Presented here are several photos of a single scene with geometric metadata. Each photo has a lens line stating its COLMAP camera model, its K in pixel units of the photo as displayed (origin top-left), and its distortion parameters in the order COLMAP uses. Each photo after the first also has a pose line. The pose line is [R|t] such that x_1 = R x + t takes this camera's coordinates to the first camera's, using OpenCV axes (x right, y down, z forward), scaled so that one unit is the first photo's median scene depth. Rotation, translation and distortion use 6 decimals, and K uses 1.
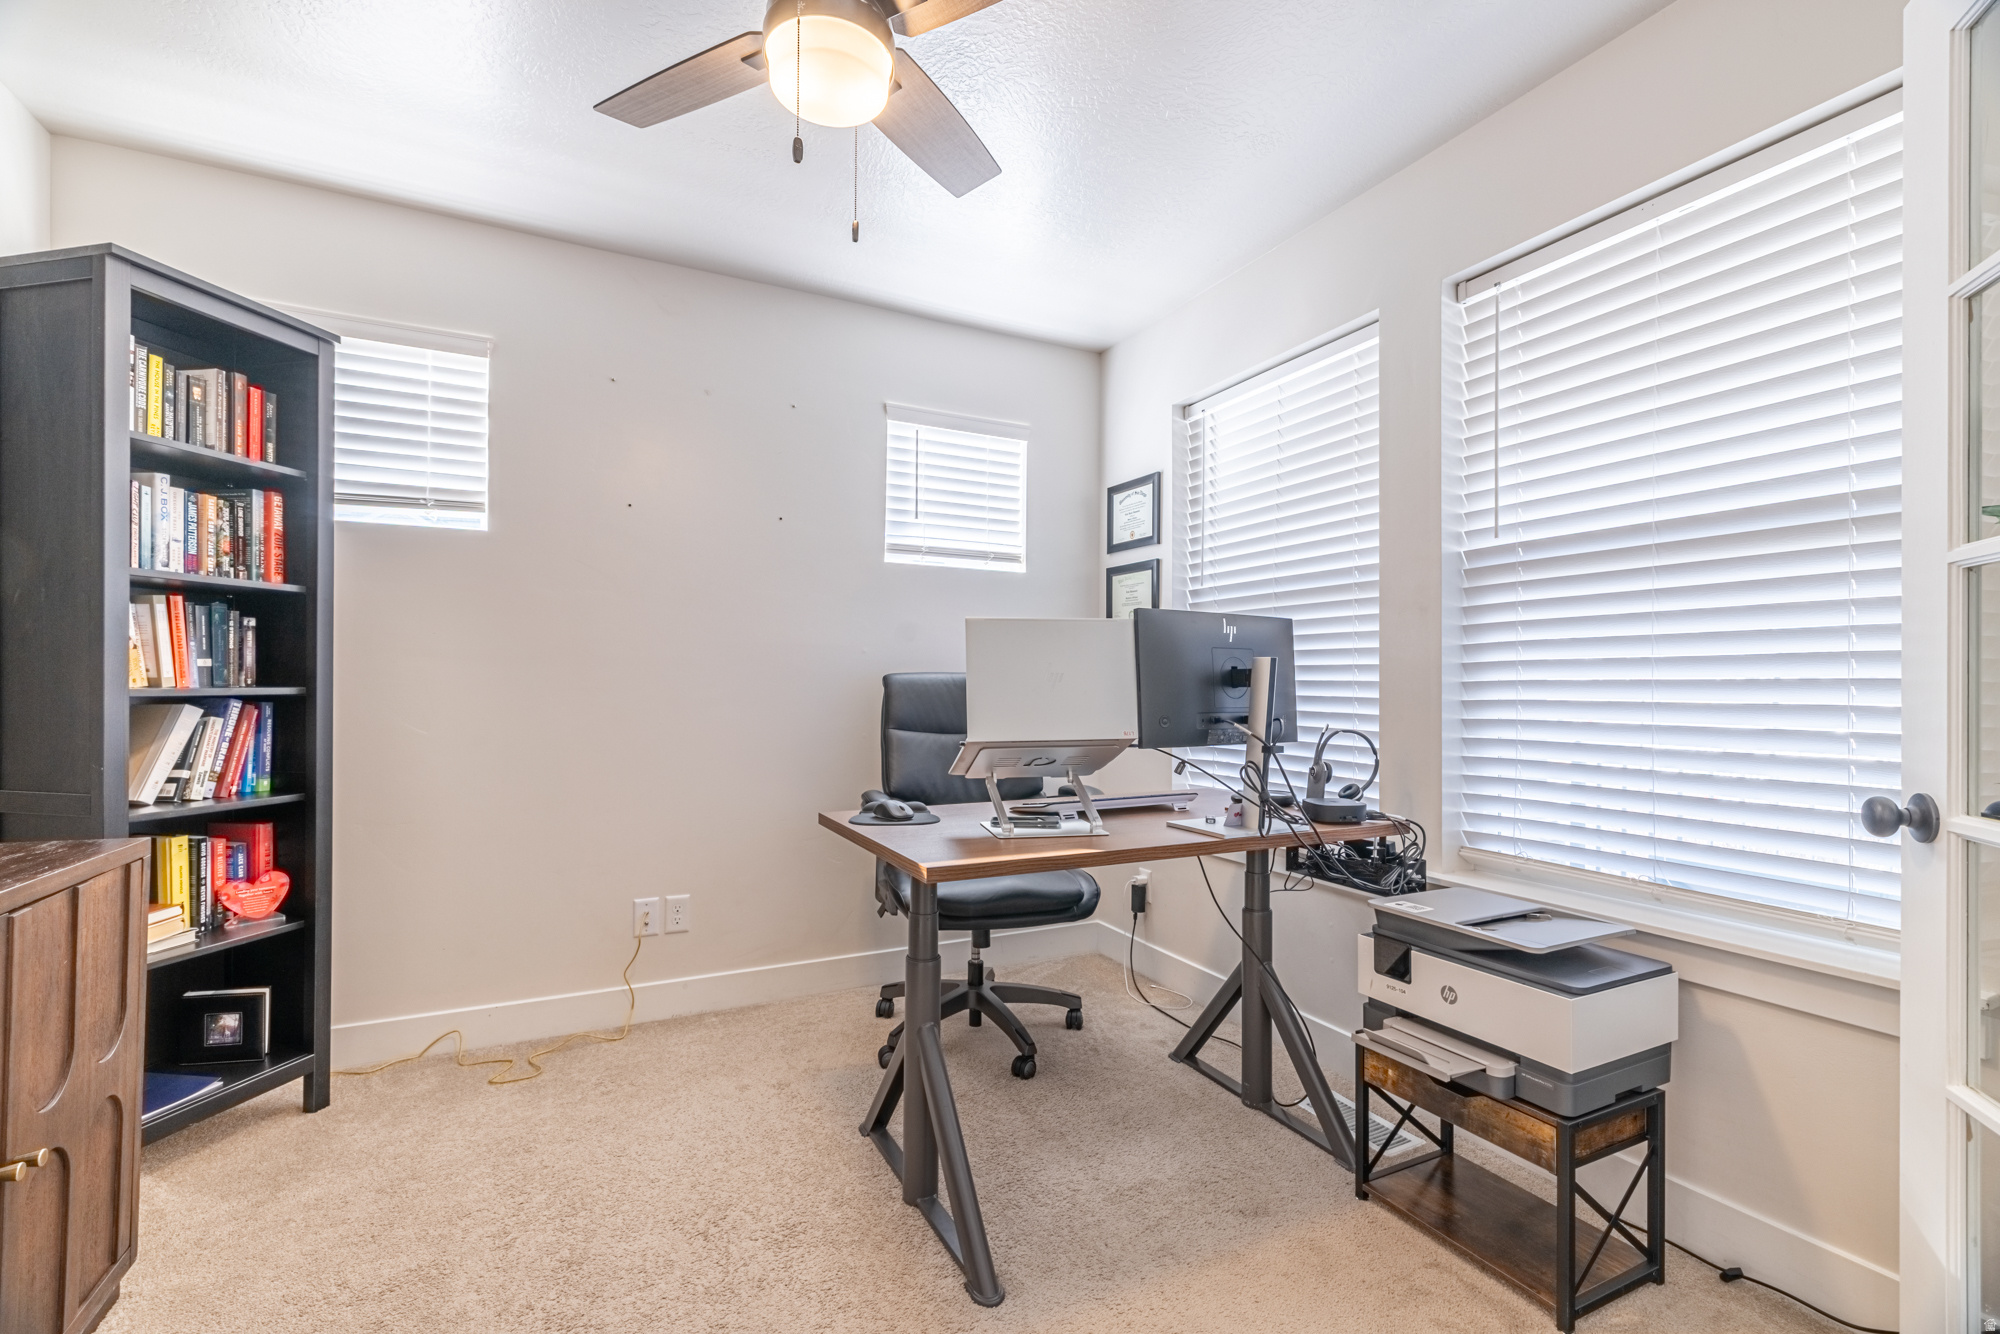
lens RADIAL K [[865.4, 0, 998.0], [0, 865.4, 669.8], [0, 0, 1]] dist [0.000080, 0.000160]
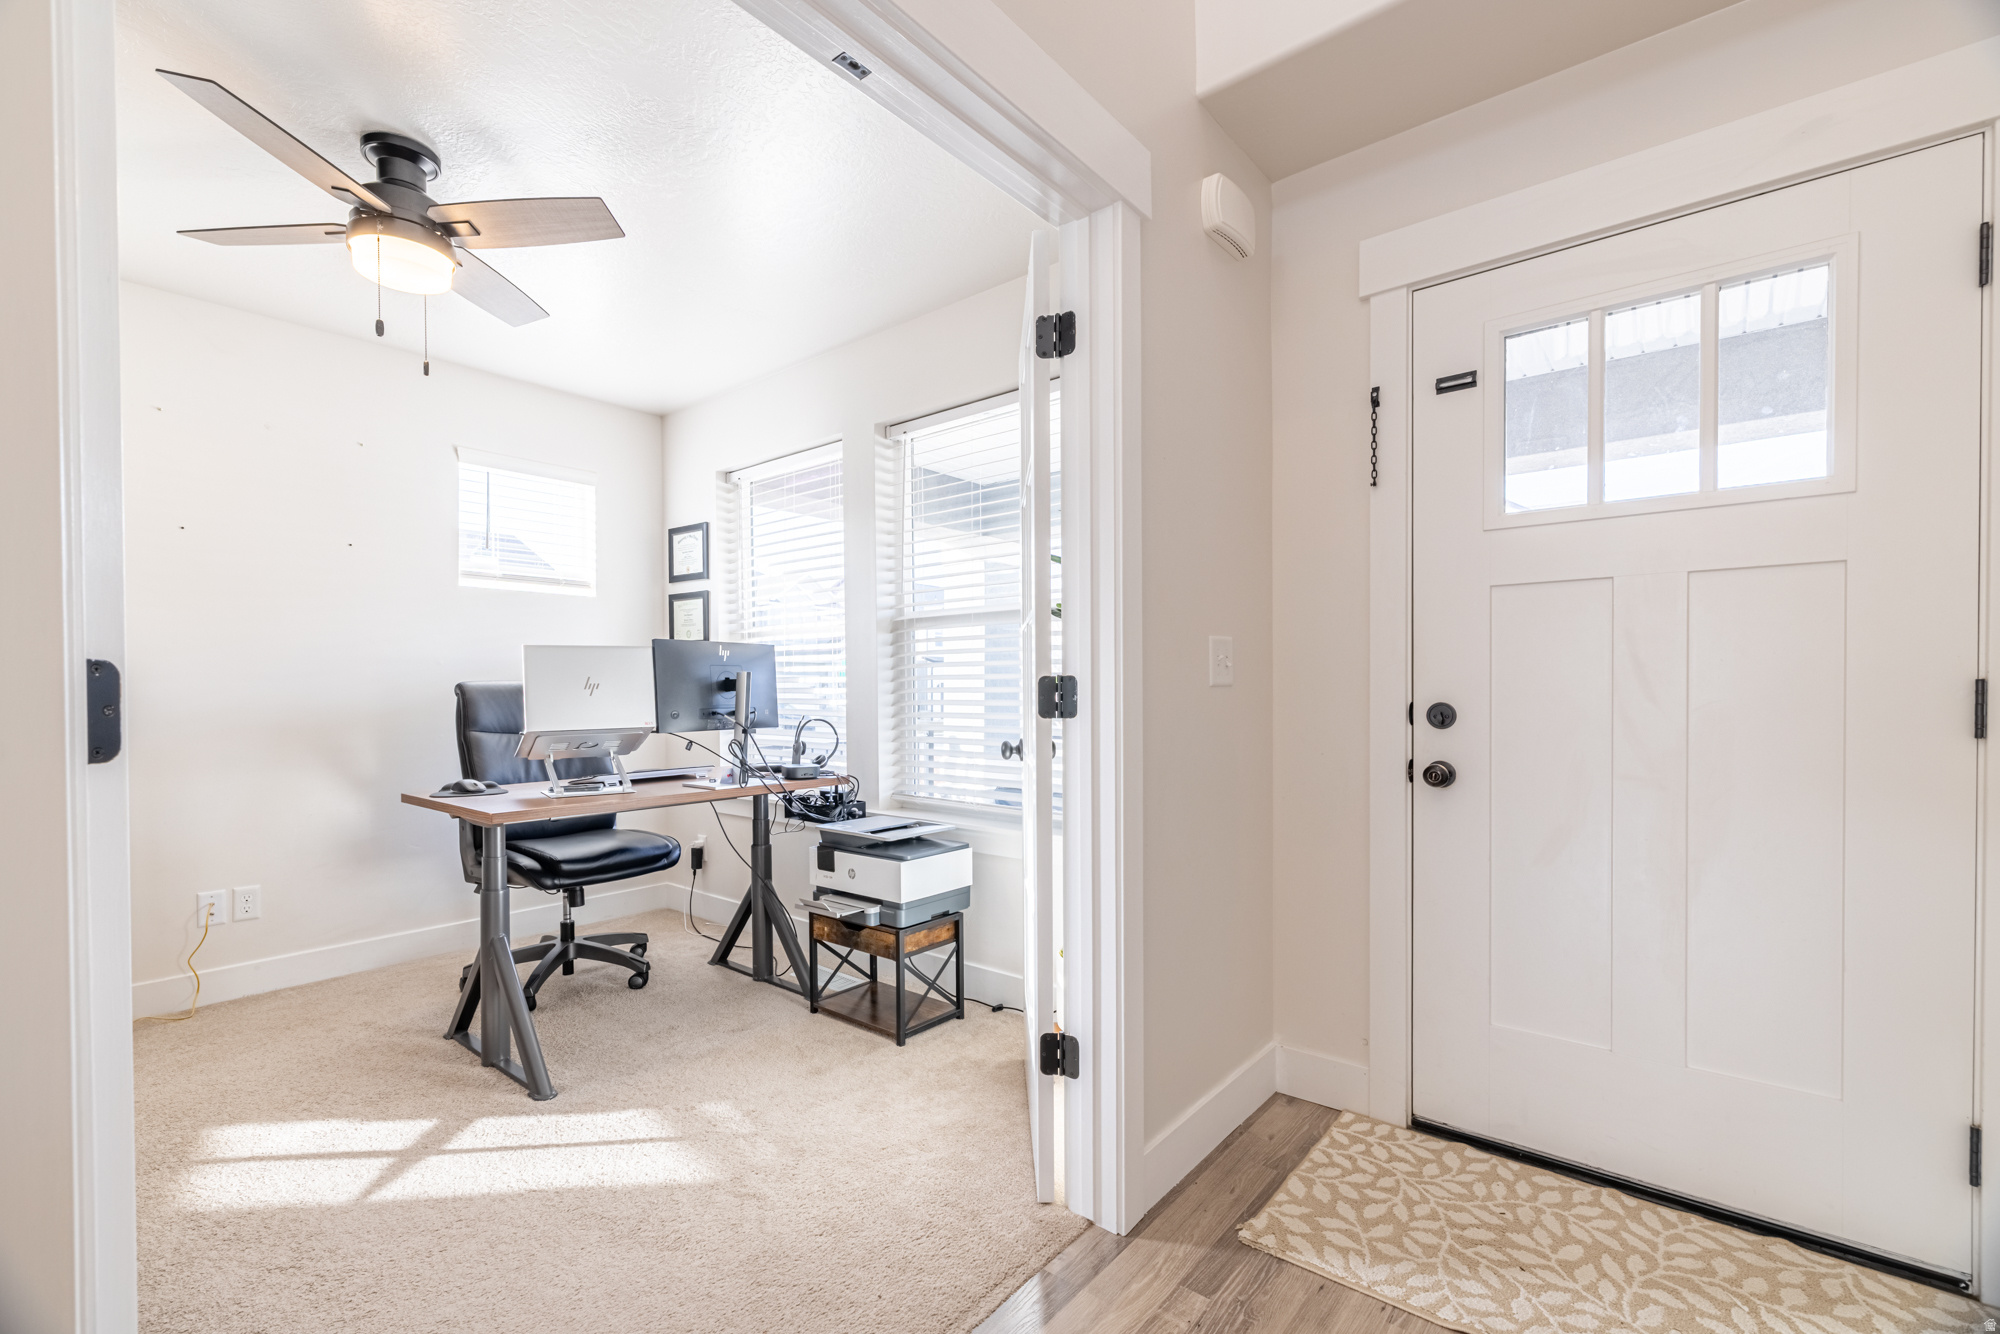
lens RADIAL K [[864.4, 0, 979.9], [0, 864.4, 693.3], [0, 0, 1]] dist [0.001514, 0.000126]
pose [[0.918671, -0.014361, 0.394763, 0.079027], [0.004594, 0.999660, 0.025674, -0.012789], [-0.394997, -0.021772, 0.918424, -0.530882]]
